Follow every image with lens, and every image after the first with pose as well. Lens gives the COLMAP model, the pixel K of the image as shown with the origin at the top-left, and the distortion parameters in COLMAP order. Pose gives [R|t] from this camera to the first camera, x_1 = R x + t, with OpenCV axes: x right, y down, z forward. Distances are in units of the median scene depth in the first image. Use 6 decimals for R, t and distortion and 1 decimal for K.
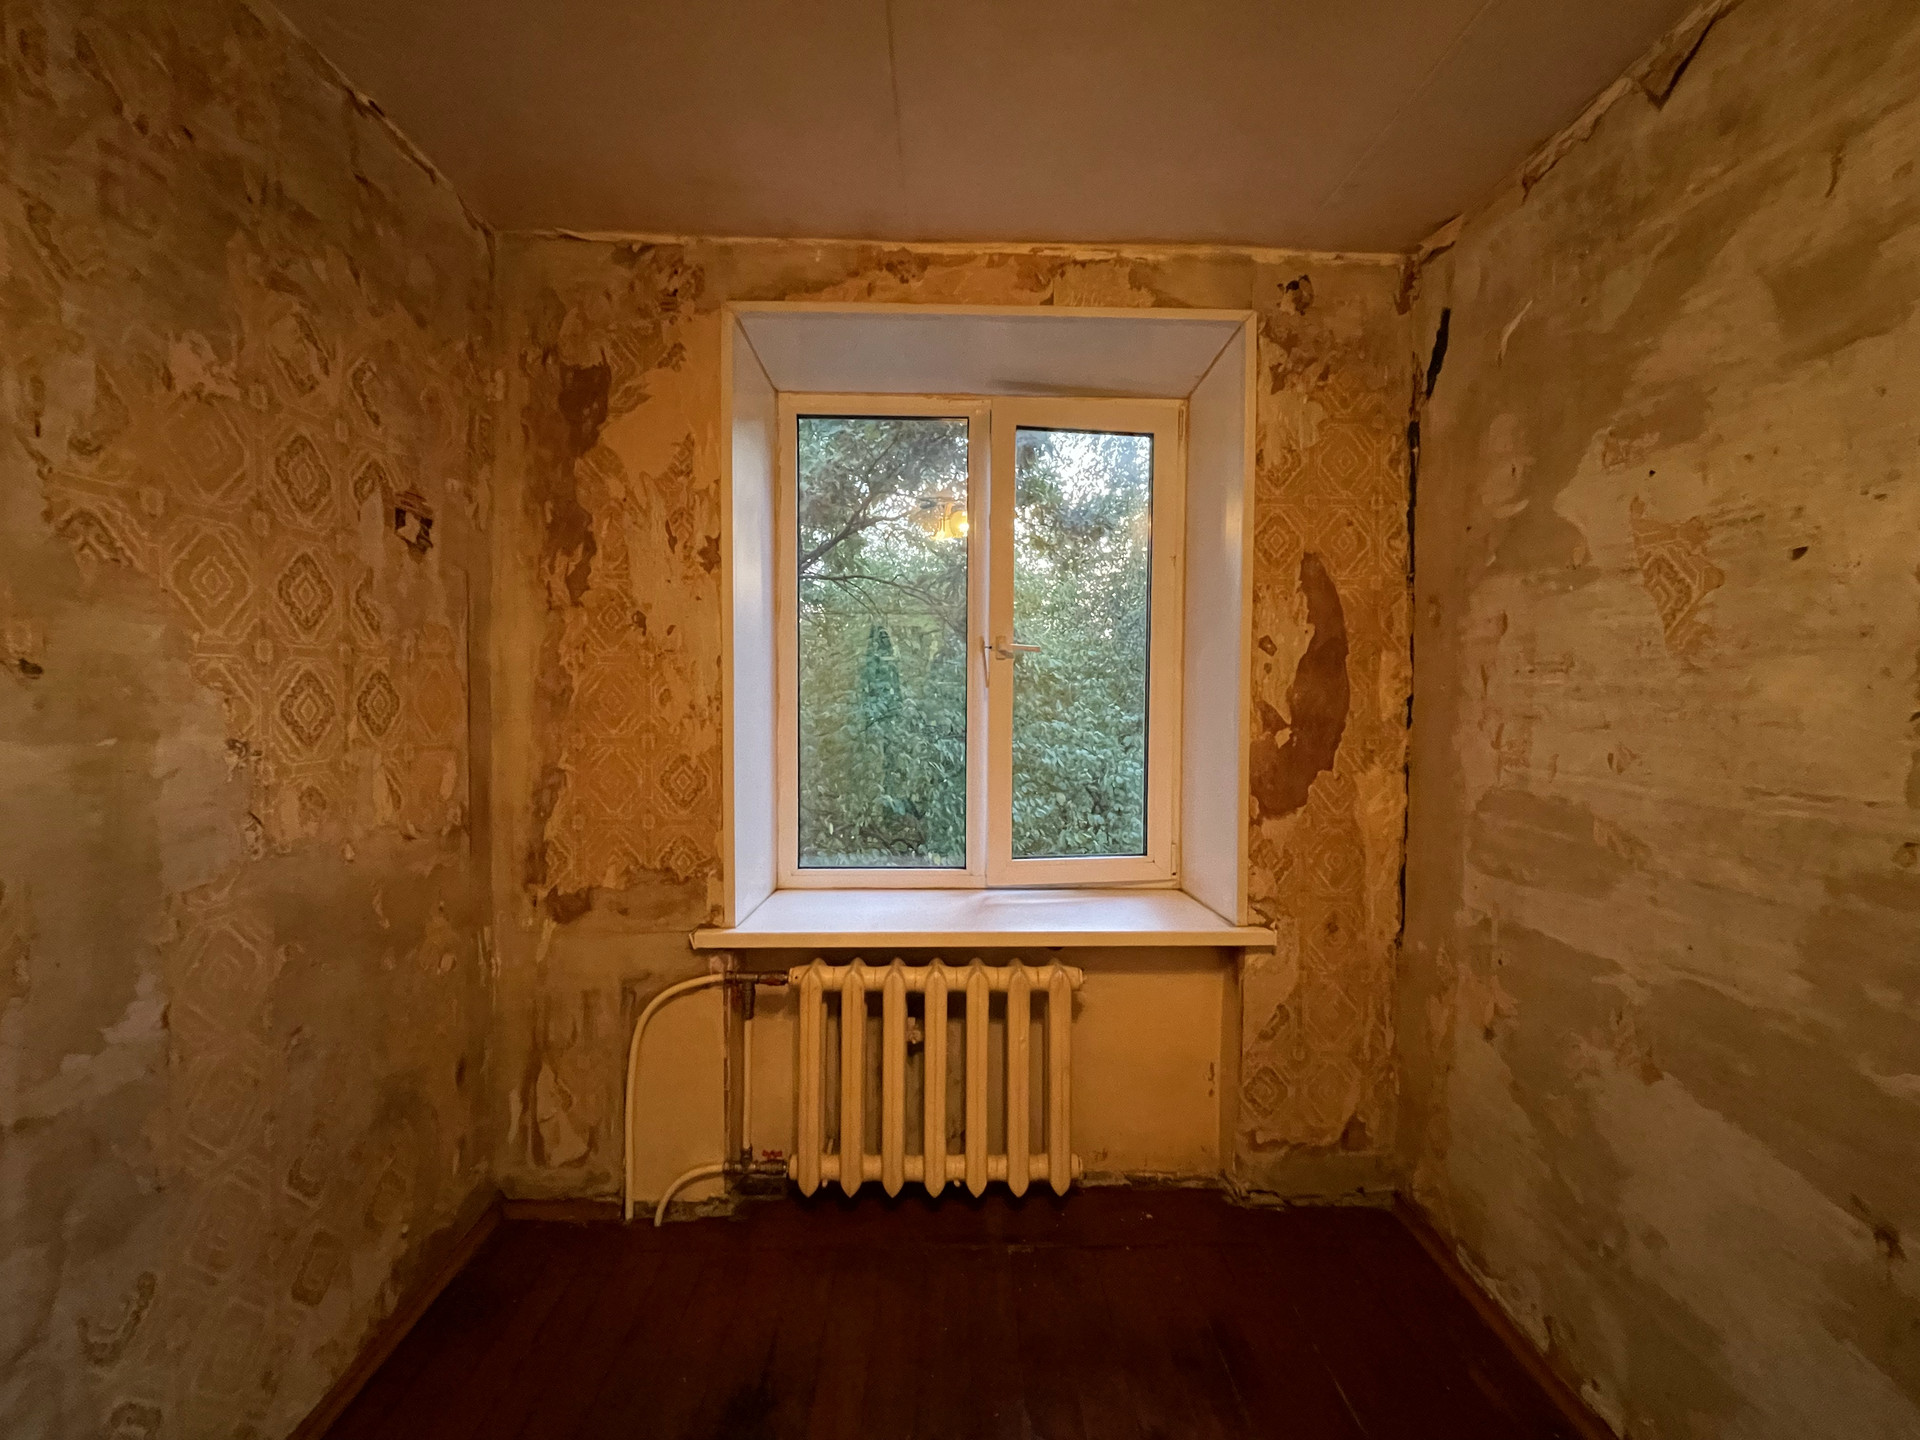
lens RADIAL K [[777.8, 0, 959.0], [0, 777.8, 715.4], [0, 0, 1]] dist [-0.001569, 0.000155]
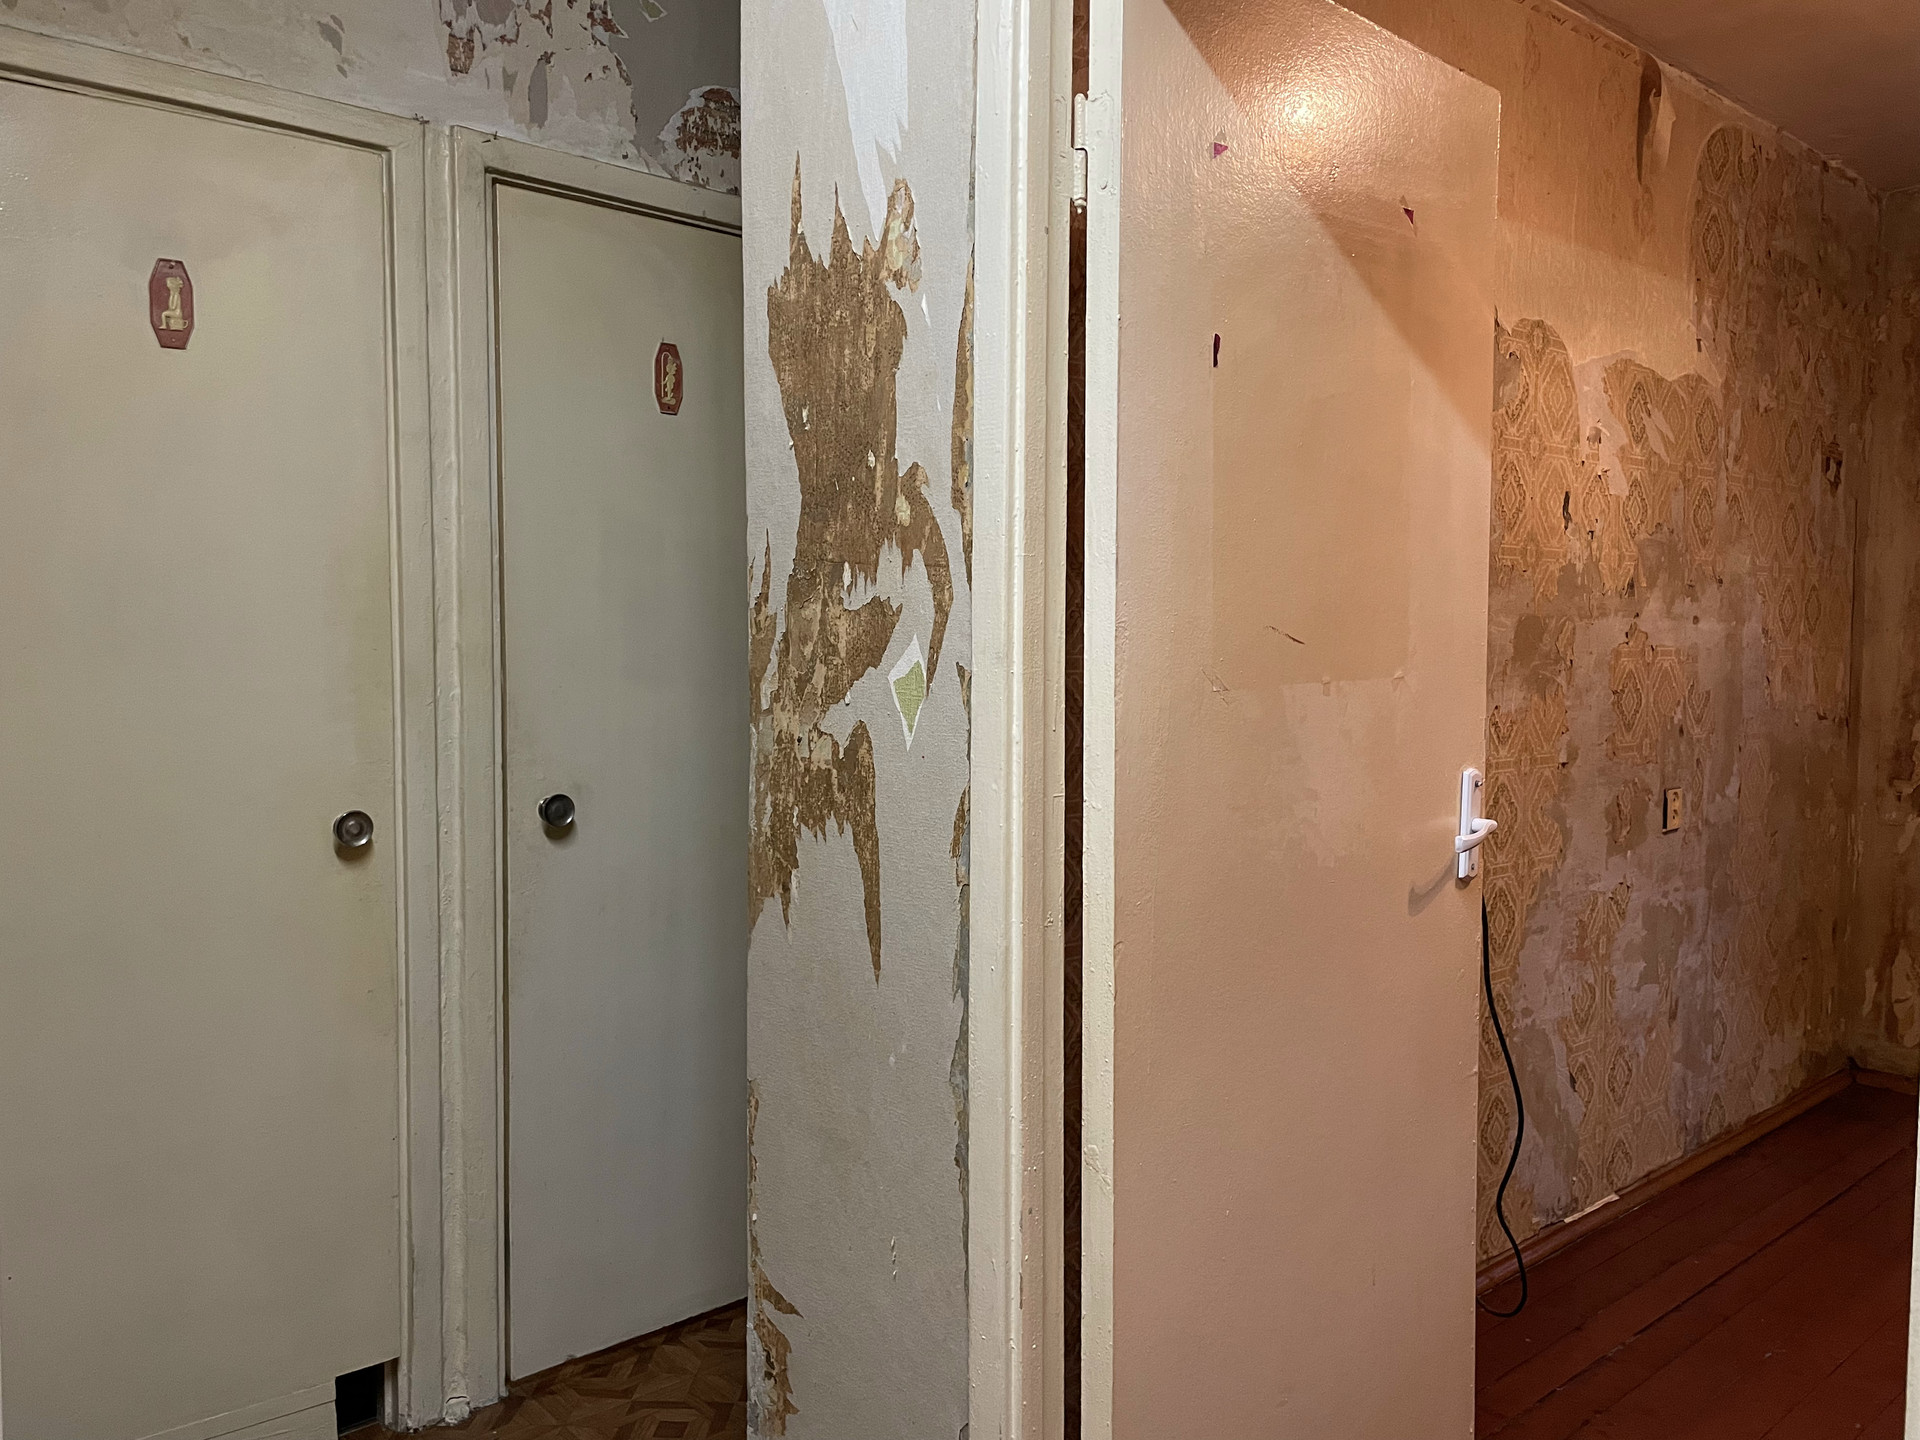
lens RADIAL K [[1454.3, 0, 956.9], [0, 1454.3, 718.6], [0, 0, 1]] dist [0.045790, -0.057524]
pose [[0.644399, 0.026406, -0.764233, 0.173040], [-0.021816, 0.999632, 0.016145, 0.127241], [0.764378, 0.006268, 0.644738, -1.347237]]
